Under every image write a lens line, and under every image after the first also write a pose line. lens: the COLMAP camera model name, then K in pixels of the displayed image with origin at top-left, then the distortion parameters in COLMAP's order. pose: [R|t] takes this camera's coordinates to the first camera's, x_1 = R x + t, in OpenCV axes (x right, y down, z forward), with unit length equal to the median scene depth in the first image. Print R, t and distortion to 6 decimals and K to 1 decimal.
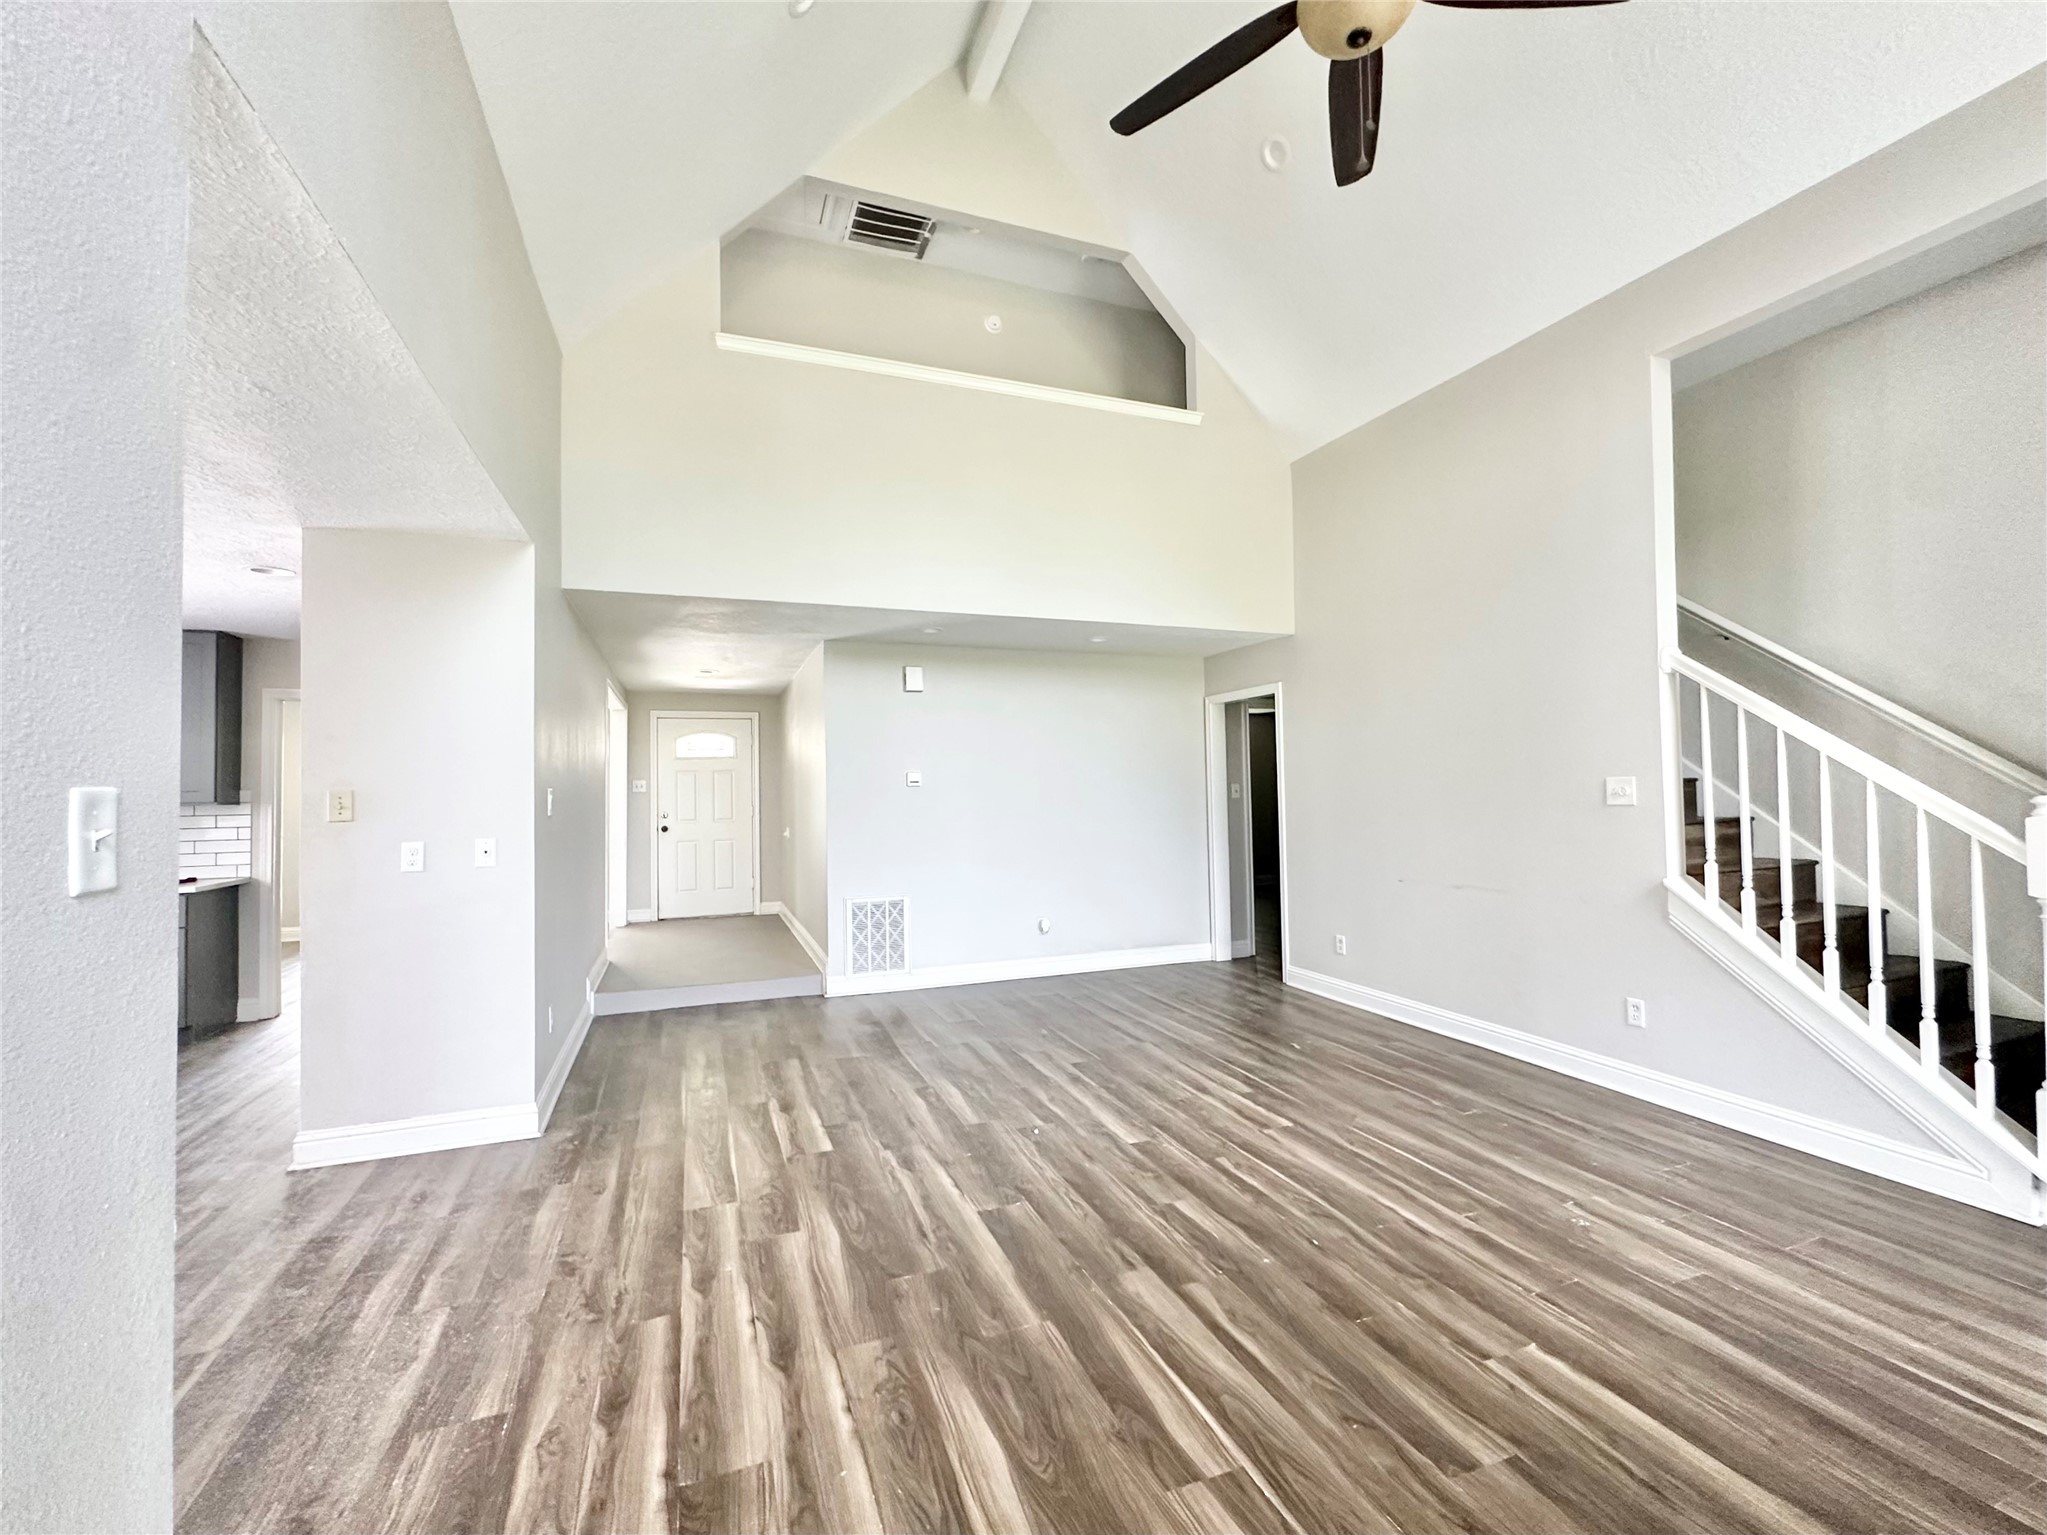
lens RADIAL K [[865.6, 0, 1023.5], [0, 865.6, 767.5], [0, 0, 1]] dist [-0.000197, 0.000141]
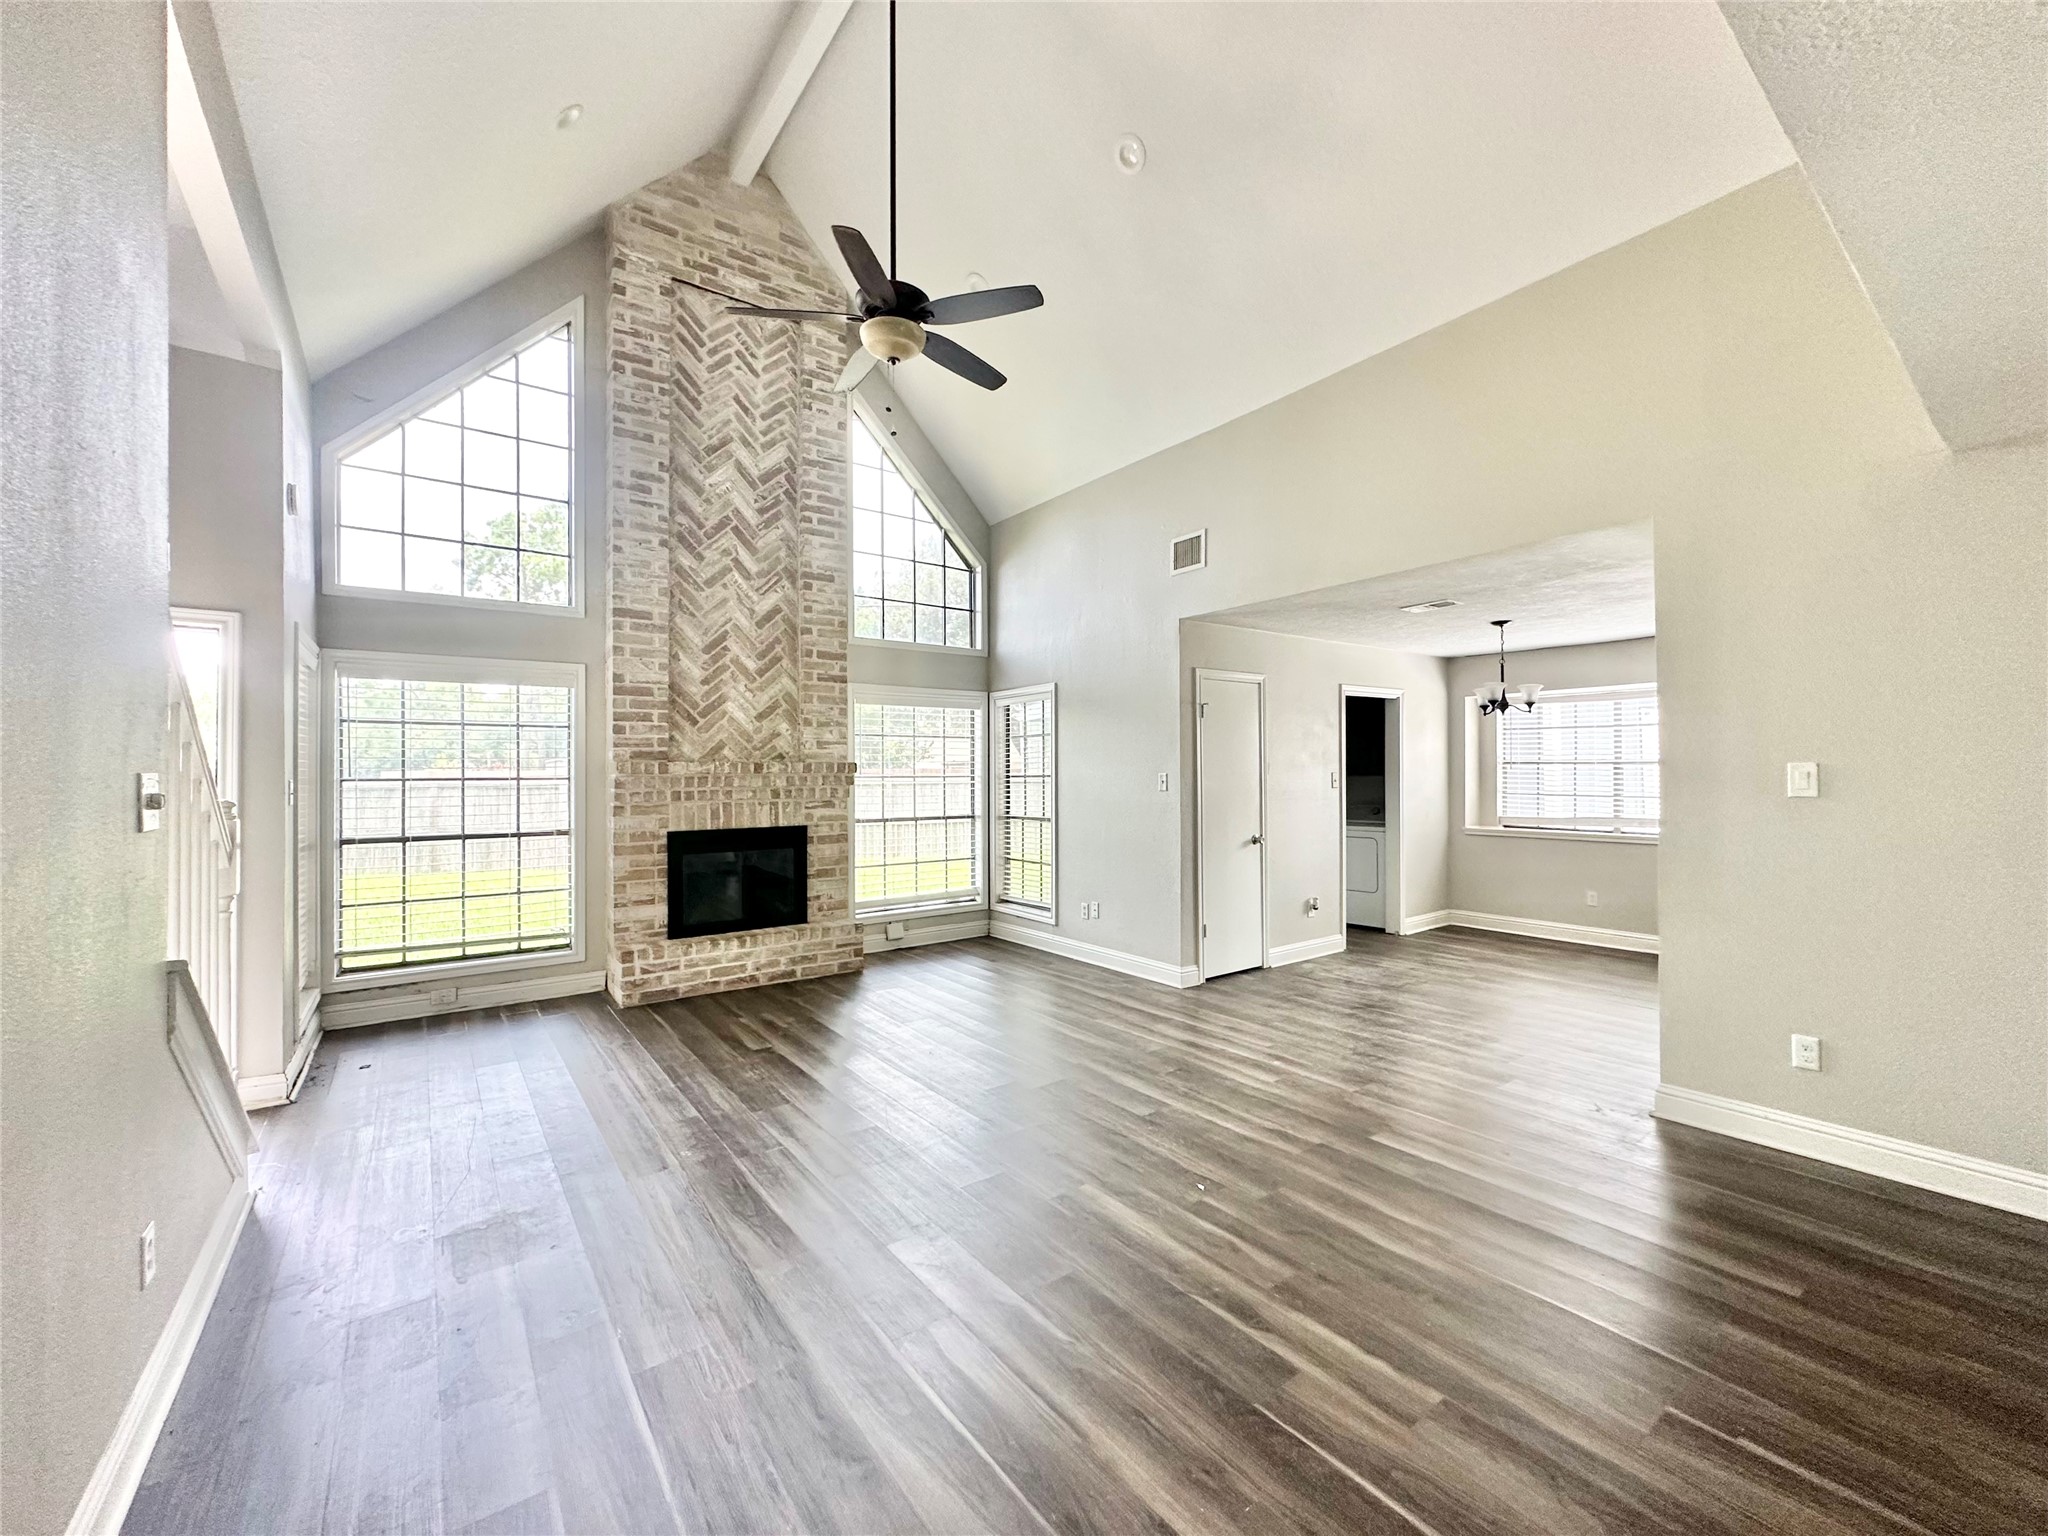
lens RADIAL K [[817.3, 0, 1024.0], [0, 817.3, 768.0], [0, 0, 1]] dist [-0.000296, 0.000369]
pose [[-0.965014, 0.015152, -0.261759, 0.459813], [0.024352, 0.999193, -0.031937, 0.047976], [0.261064, -0.037194, -0.964605, 2.101736]]
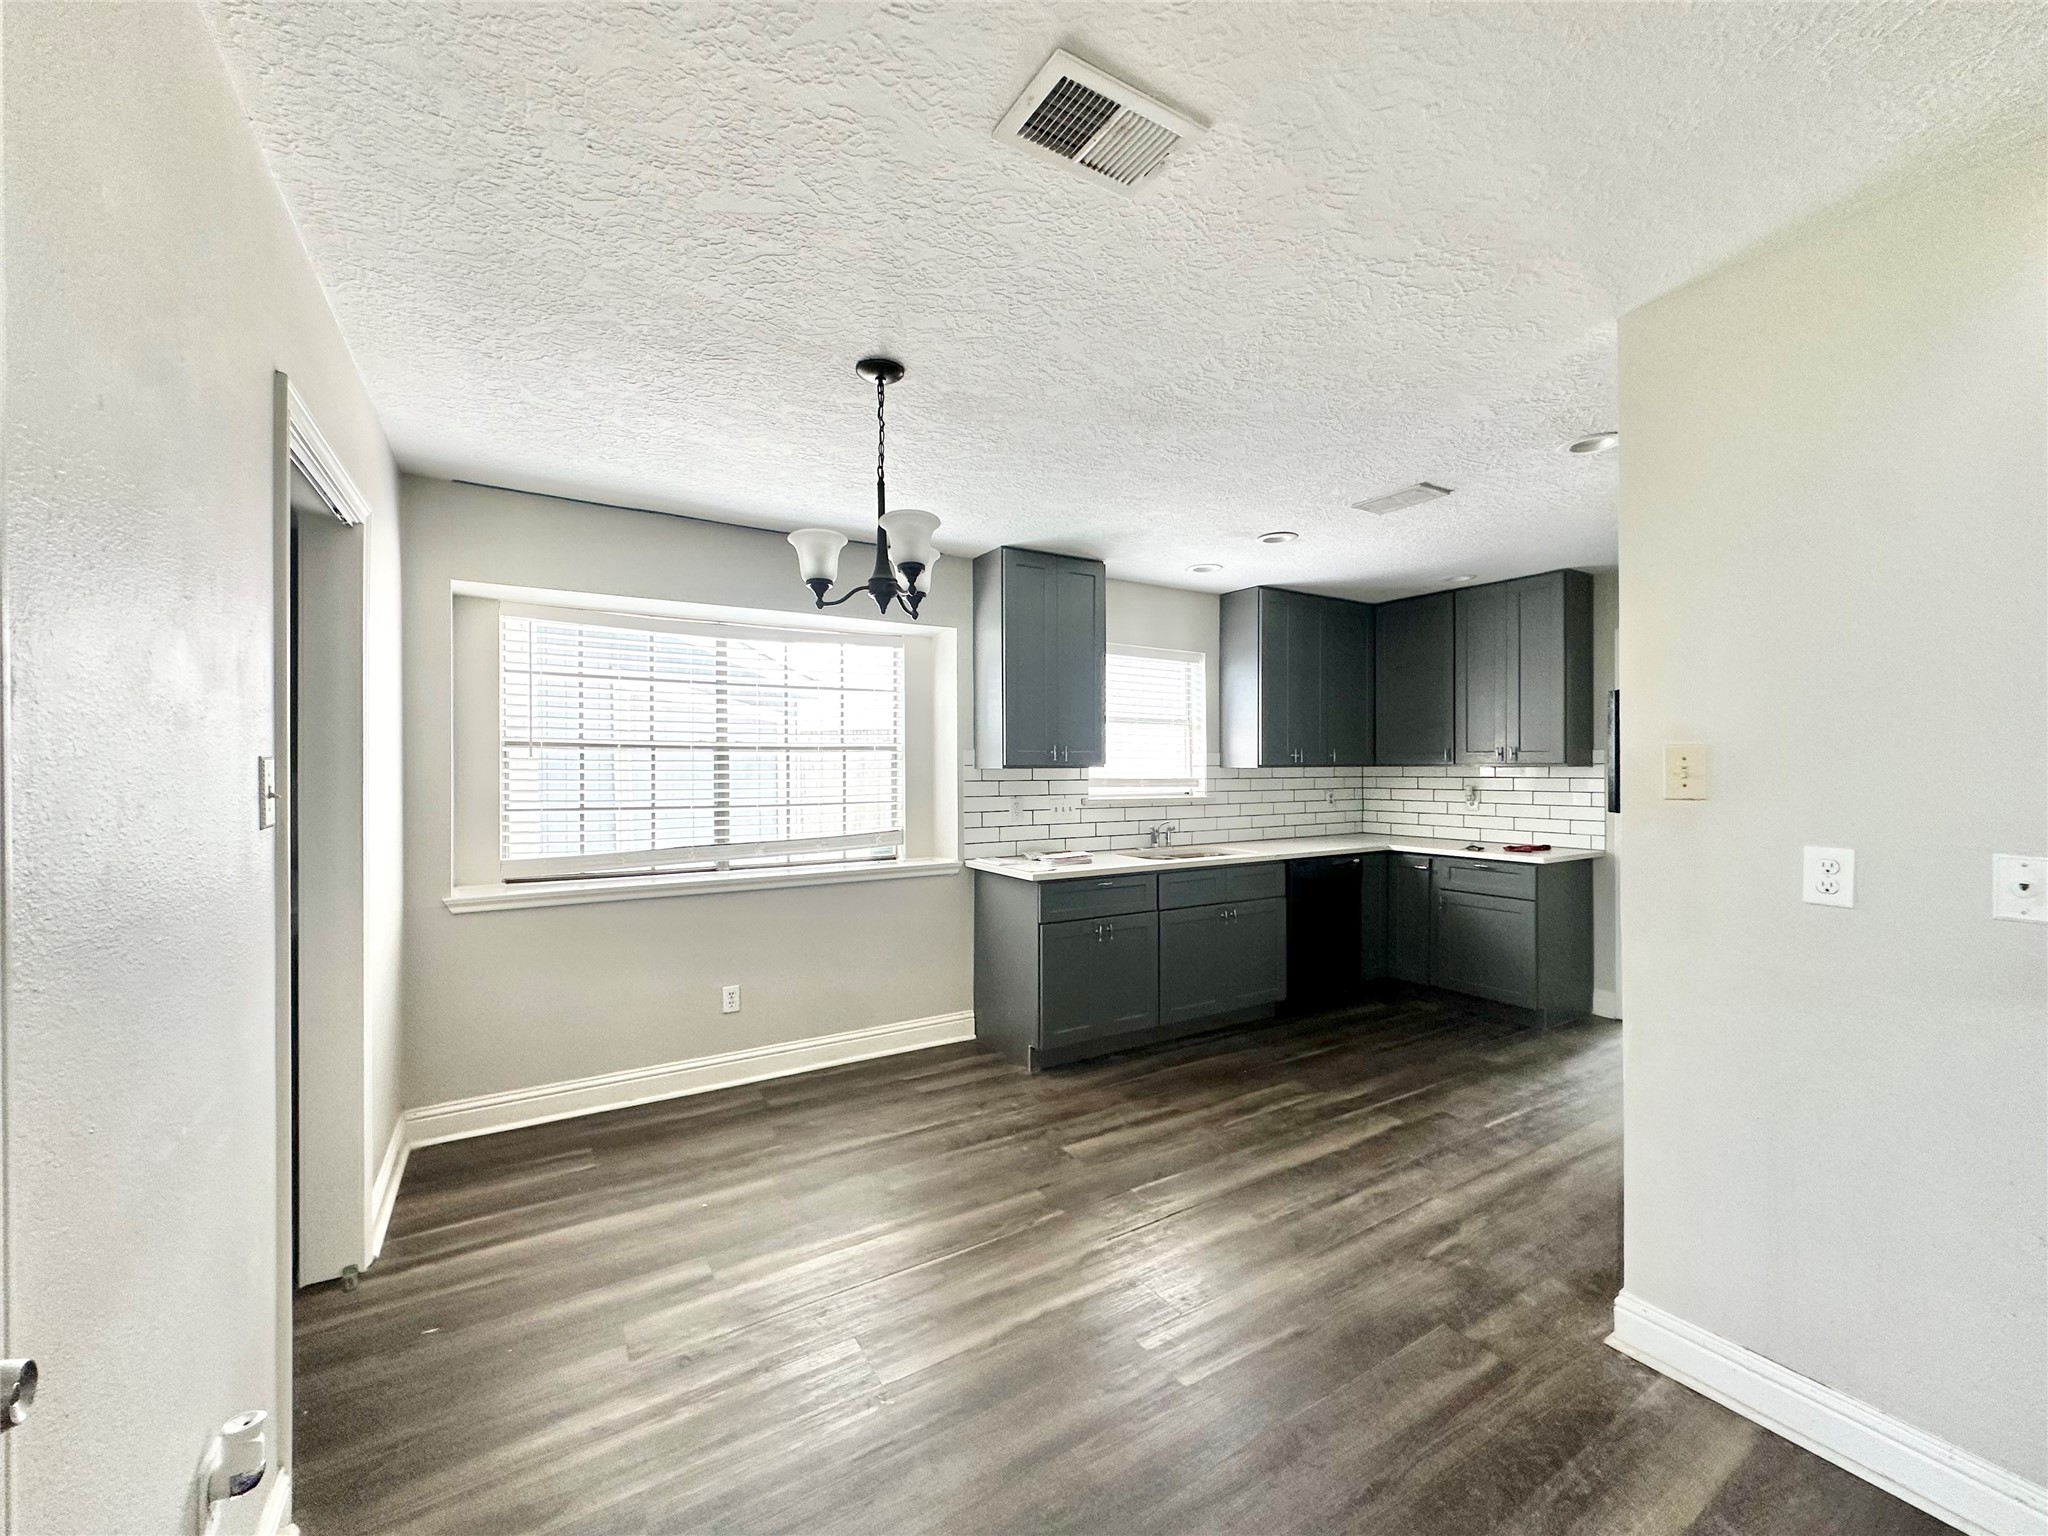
lens RADIAL K [[817.3, 0, 1024.0], [0, 817.3, 768.0], [0, 0, 1]] dist [-0.000296, 0.000369]
pose [[0.185540, 0.008893, -0.982596, -0.382615], [0.029563, 0.999456, 0.014628, 0.029828], [0.982192, -0.031762, 0.185177, 0.537036]]
